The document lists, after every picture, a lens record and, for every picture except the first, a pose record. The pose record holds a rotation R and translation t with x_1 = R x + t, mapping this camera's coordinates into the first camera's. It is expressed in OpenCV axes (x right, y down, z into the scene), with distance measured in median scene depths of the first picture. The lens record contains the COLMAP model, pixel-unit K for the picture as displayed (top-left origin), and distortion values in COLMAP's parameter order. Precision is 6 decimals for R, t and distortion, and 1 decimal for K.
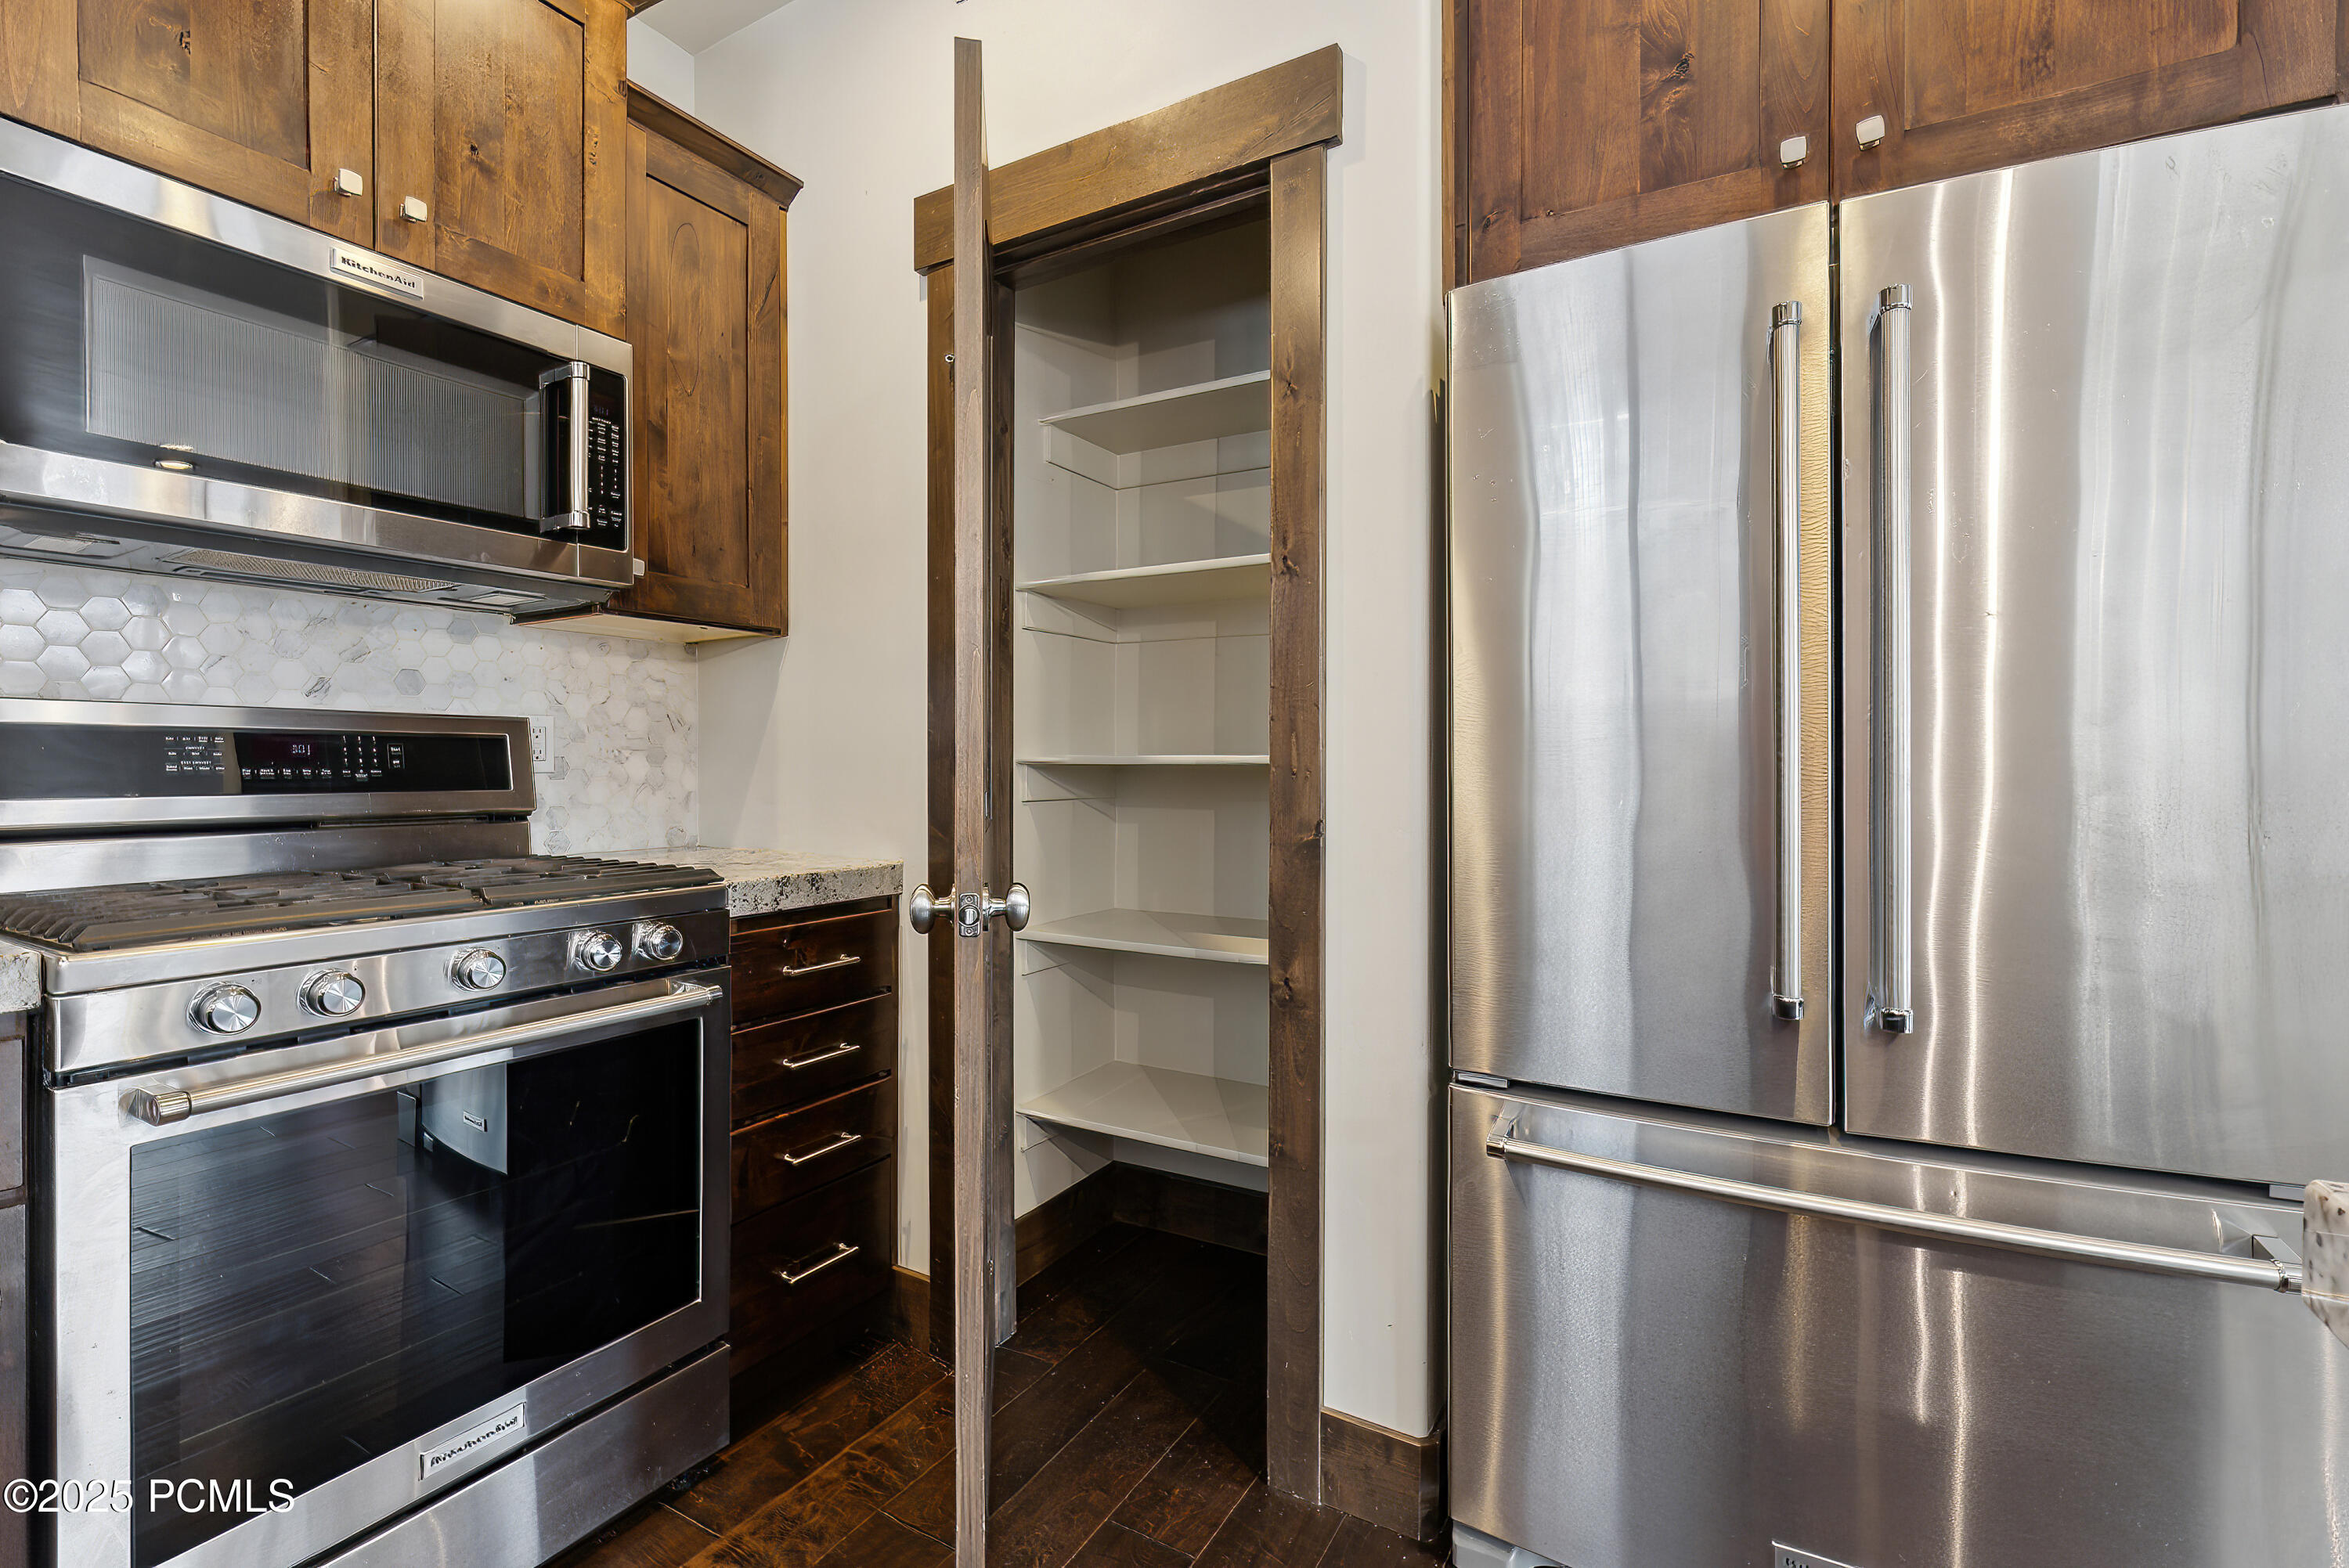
lens RADIAL K [[1008.8, 0, 1154.7], [0, 1008.8, 756.3], [0, 0, 1]] dist [-0.004424, 0.001993]
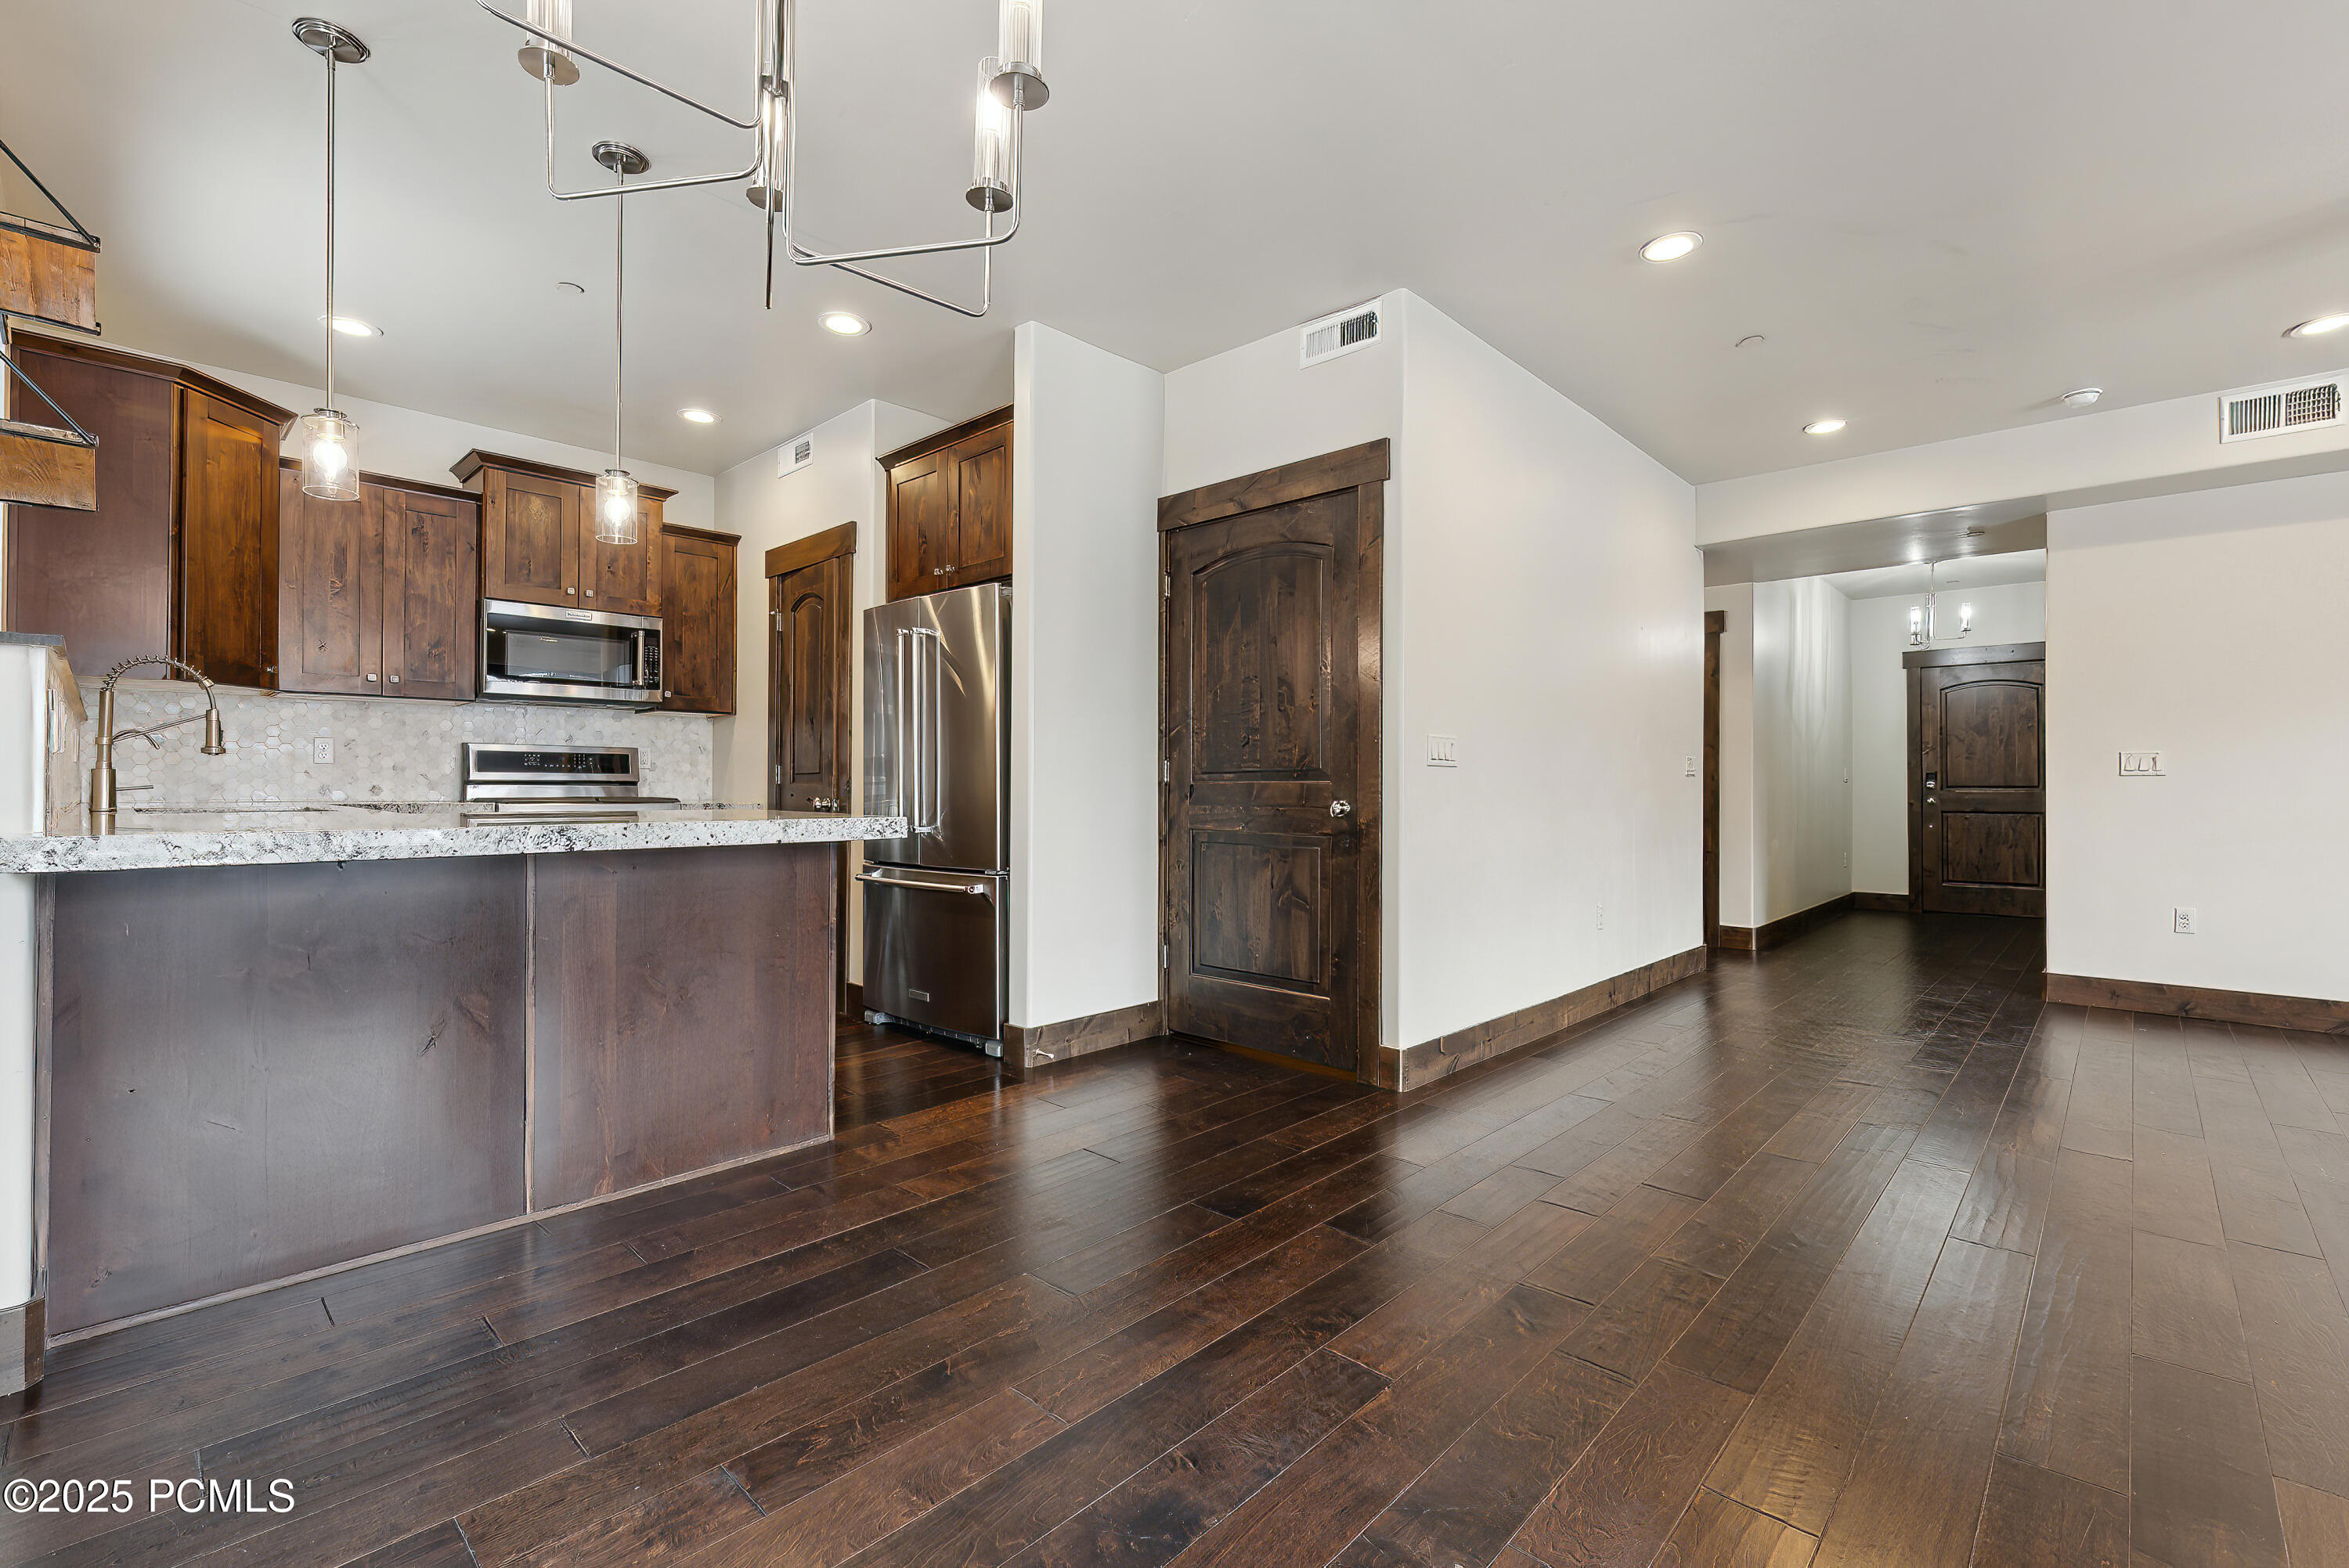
lens RADIAL K [[1008.8, 0, 1174.4], [0, 1008.8, 775.4], [0, 0, 1]] dist [-0.004424, 0.001993]
pose [[0.971886, 0.002692, -0.235435, 1.676754], [-0.005746, 0.999908, -0.012285, 0.072473], [0.235381, 0.013292, 0.971812, -1.539409]]
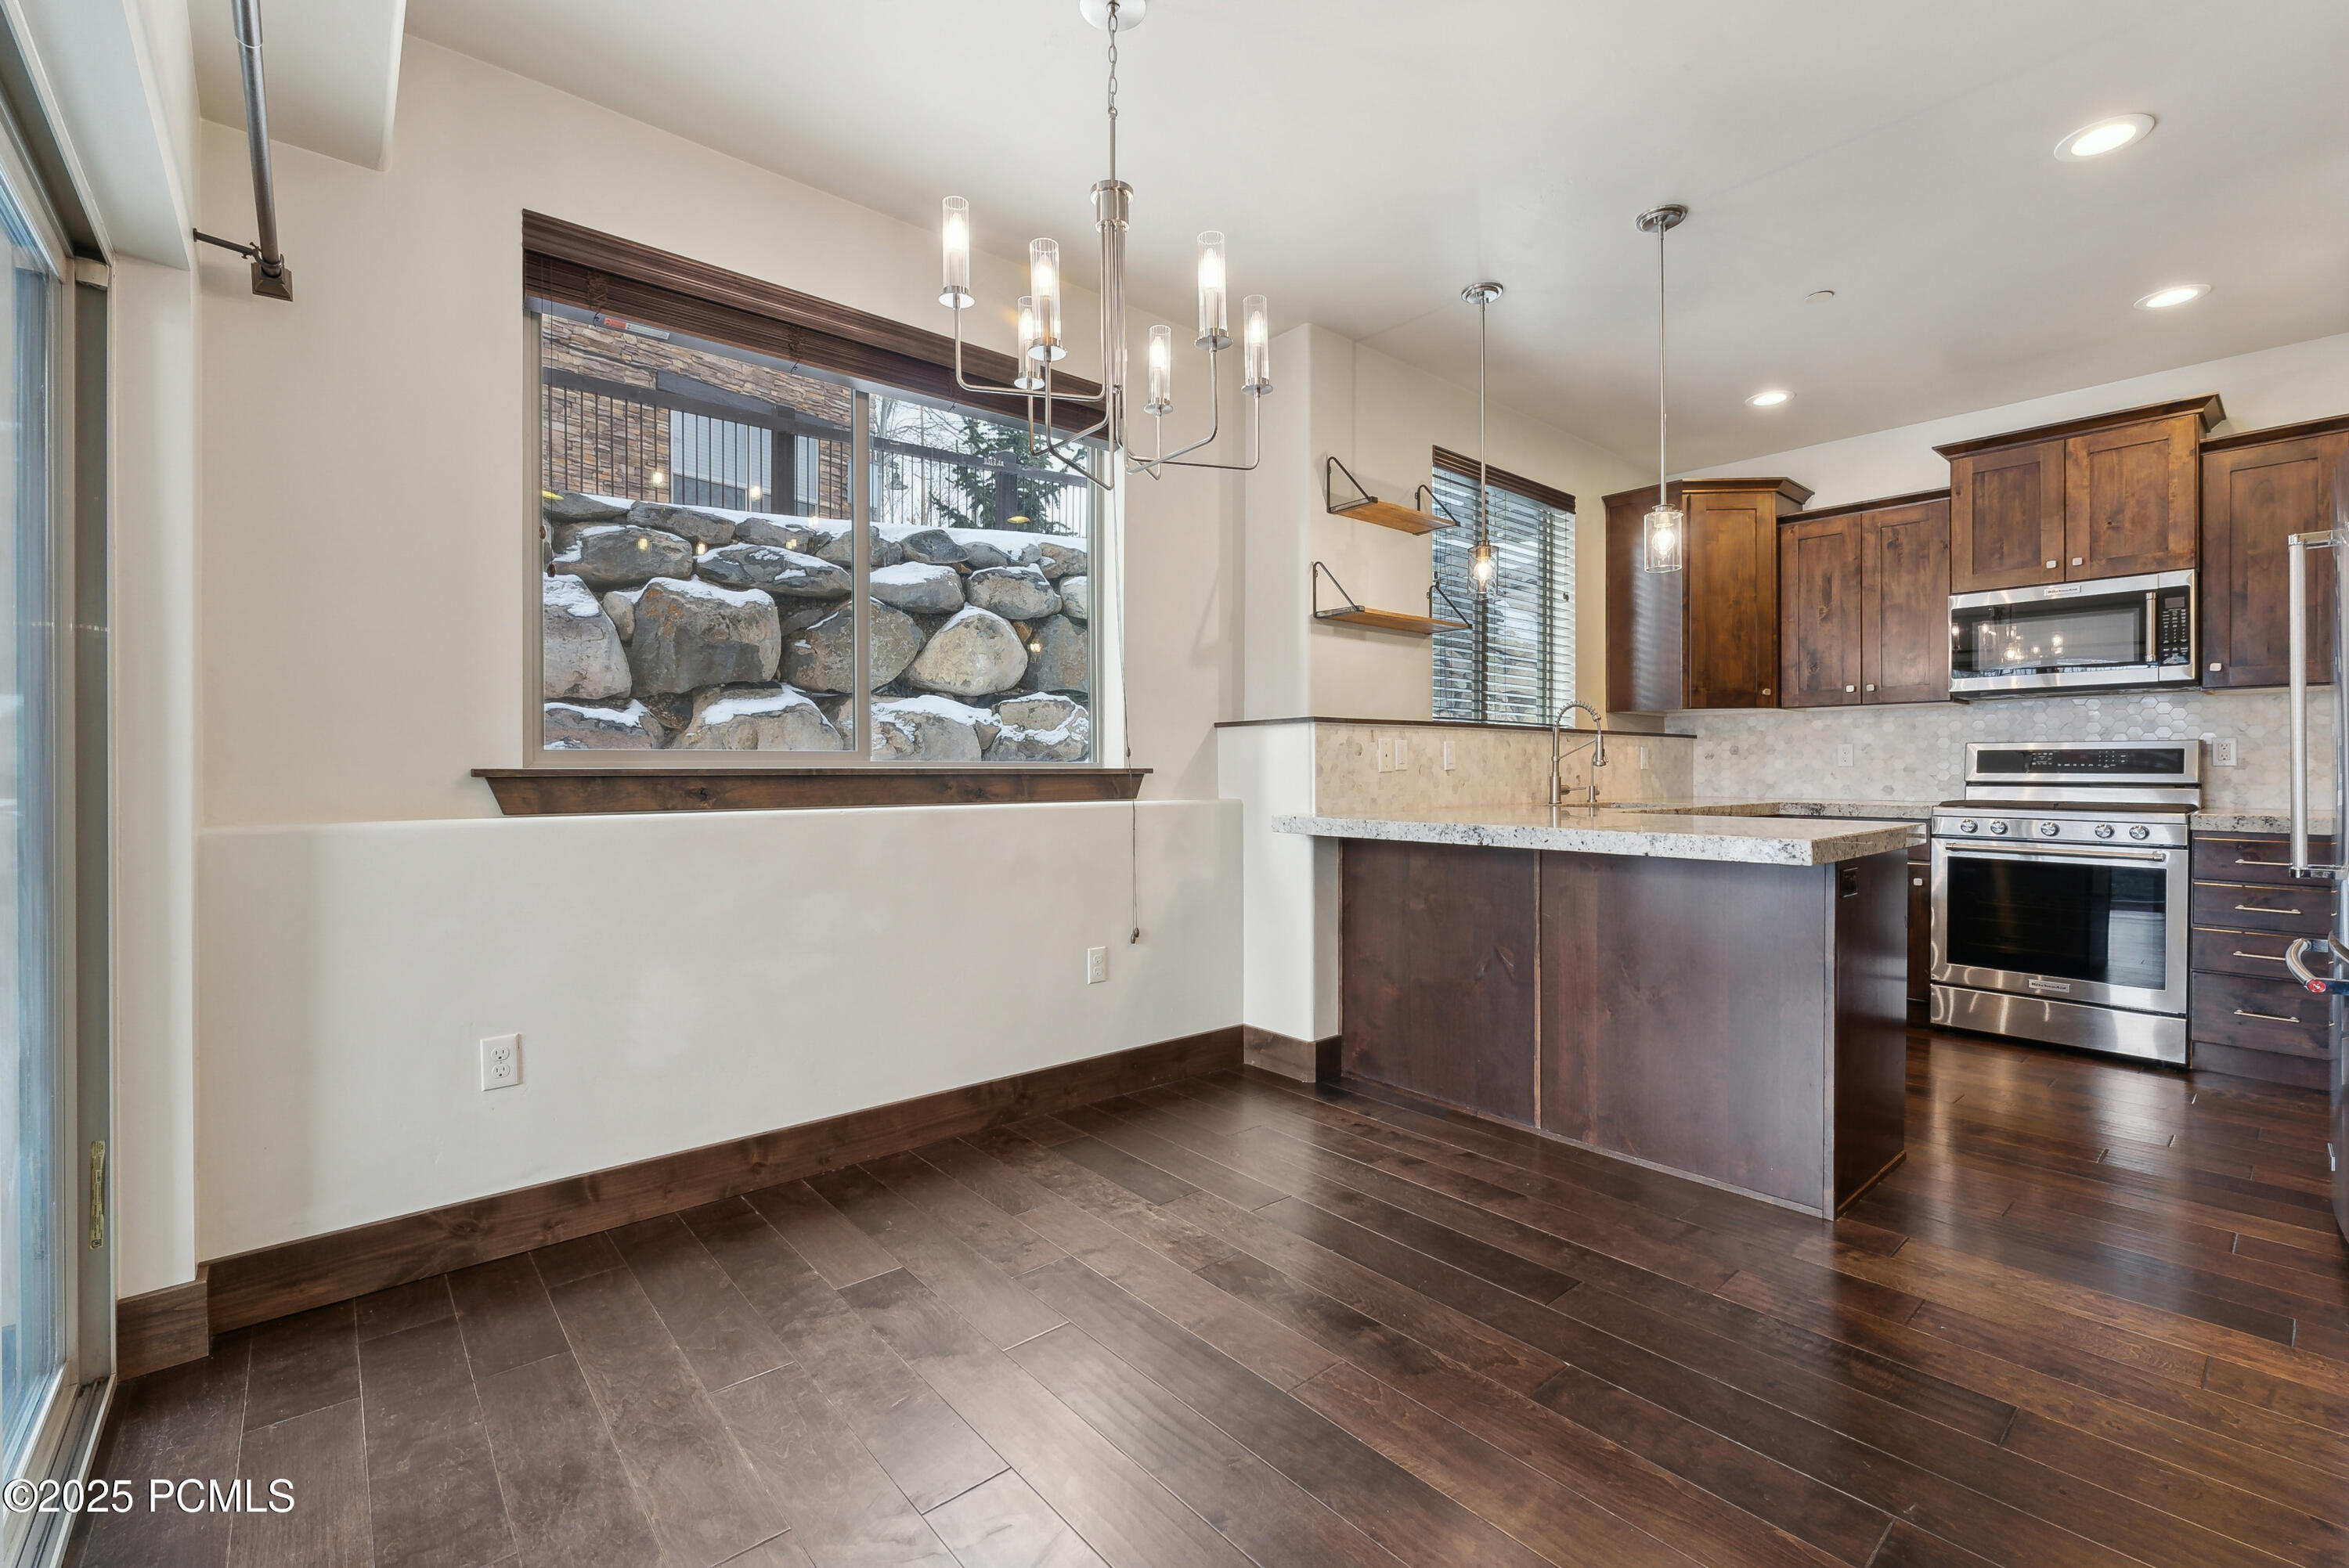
lens RADIAL K [[1008.8, 0, 1177.8], [0, 1008.8, 771.1], [0, 0, 1]] dist [-0.004424, 0.001993]
pose [[-0.331570, 0.002743, -0.943427, 2.390491], [-0.002537, 0.999990, 0.003799, 0.028528], [0.943427, 0.003653, -0.331559, -0.374323]]
